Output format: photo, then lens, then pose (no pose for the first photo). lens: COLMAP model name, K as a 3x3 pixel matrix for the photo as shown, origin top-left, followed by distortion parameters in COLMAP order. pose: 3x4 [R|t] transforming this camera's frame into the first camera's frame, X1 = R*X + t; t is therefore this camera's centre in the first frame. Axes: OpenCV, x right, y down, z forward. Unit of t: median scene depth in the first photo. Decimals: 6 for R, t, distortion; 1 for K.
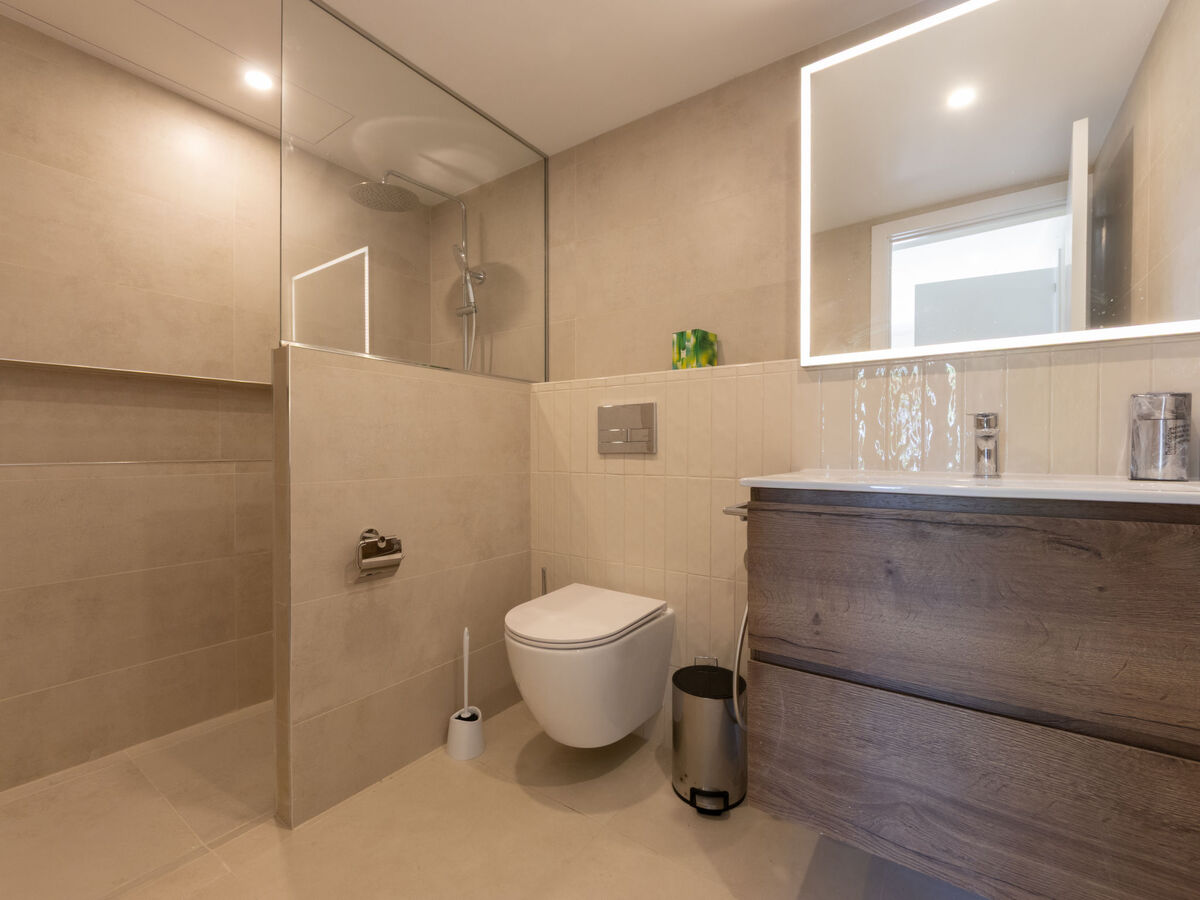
lens RADIAL K [[520.1, 0, 608.5], [0, 520.1, 457.4], [0, 0, 1]] dist [-0.002945, -0.002424]
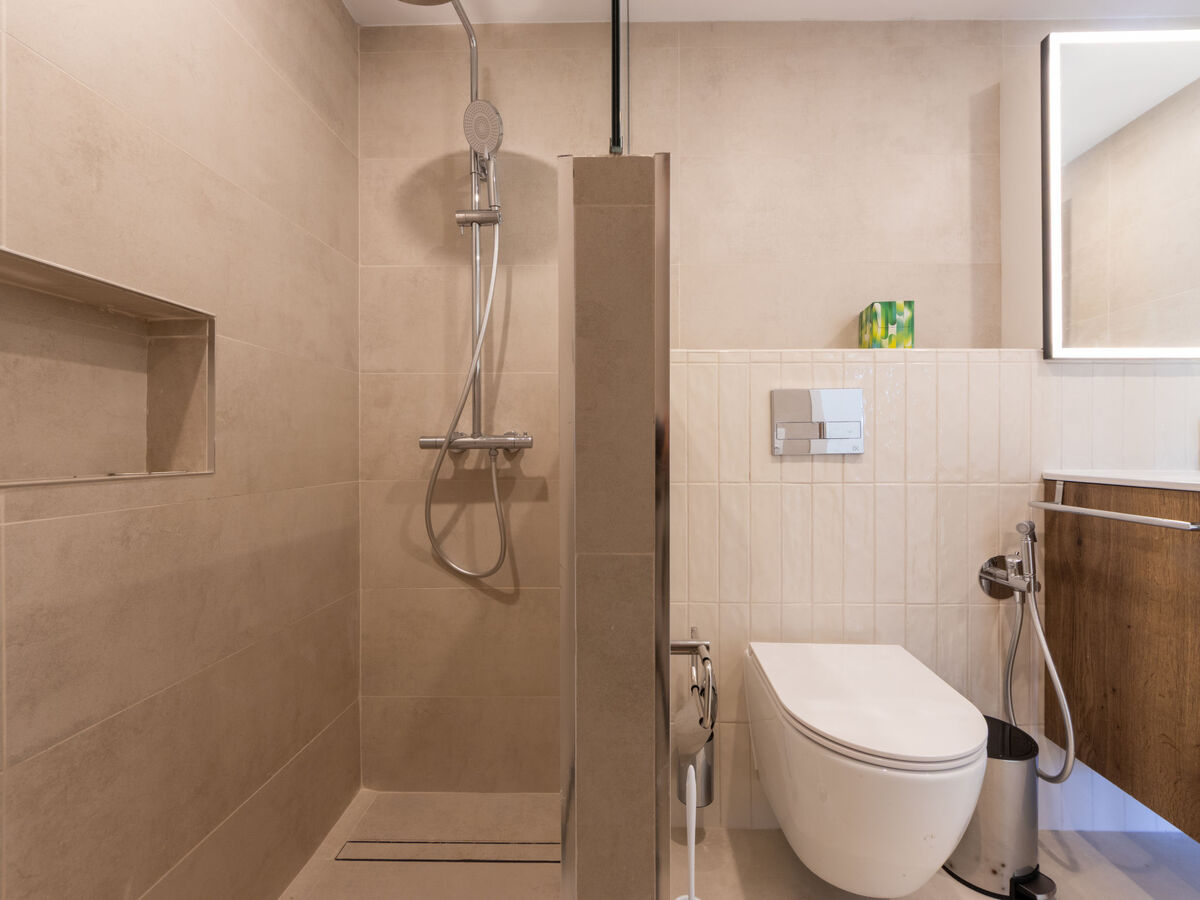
lens RADIAL K [[520.1, 0, 600.0], [0, 520.1, 447.9], [0, 0, 1]] dist [-0.002945, -0.002424]
pose [[0.831448, -0.000916, 0.555602, -0.798109], [0.009129, 0.999886, -0.012013, -0.013414], [-0.555528, 0.015060, 0.831362, 0.694856]]
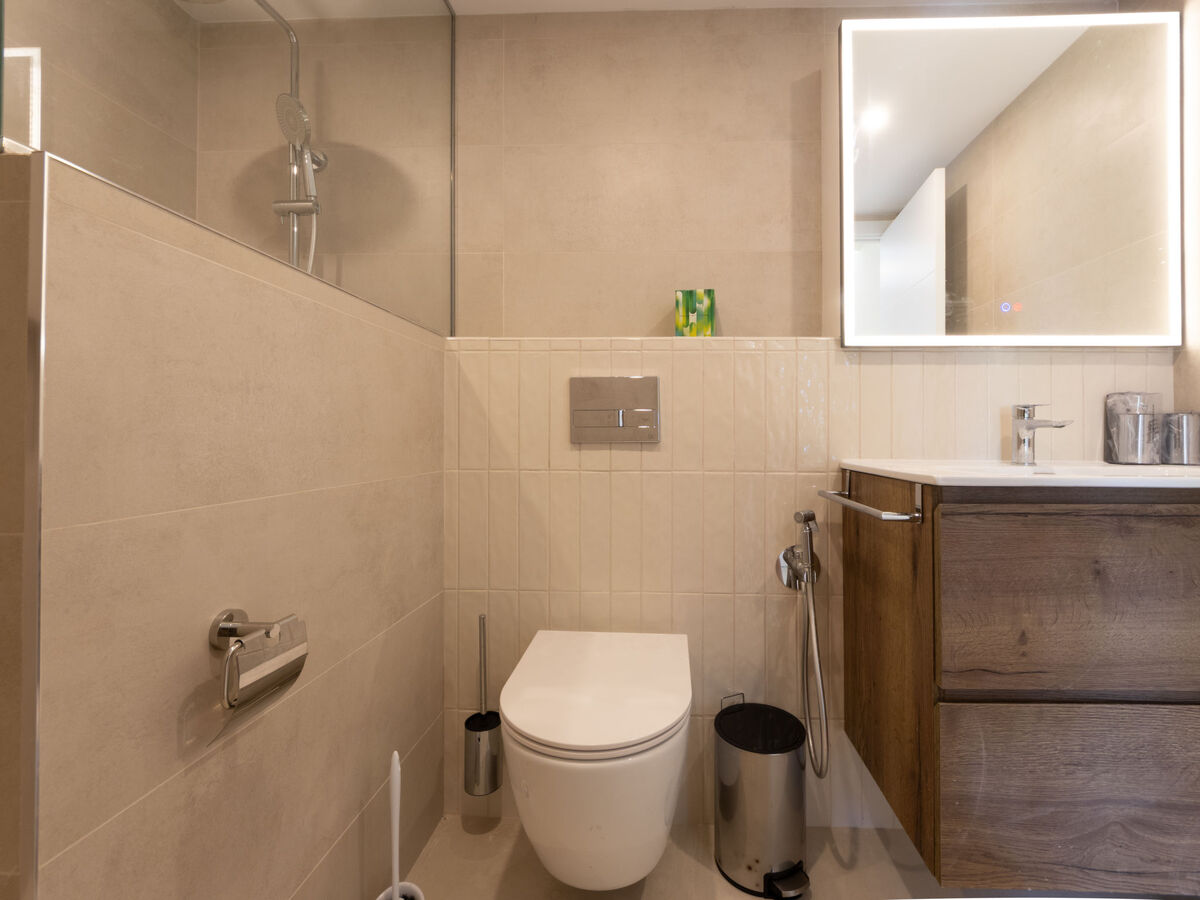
lens RADIAL K [[520.1, 0, 604.3], [0, 520.1, 430.6], [0, 0, 1]] dist [-0.002945, -0.002424]
pose [[0.841973, 0.007846, 0.539462, -0.473207], [0.004203, 0.999769, -0.021100, -0.010855], [-0.539503, 0.020033, 0.841745, 0.477369]]
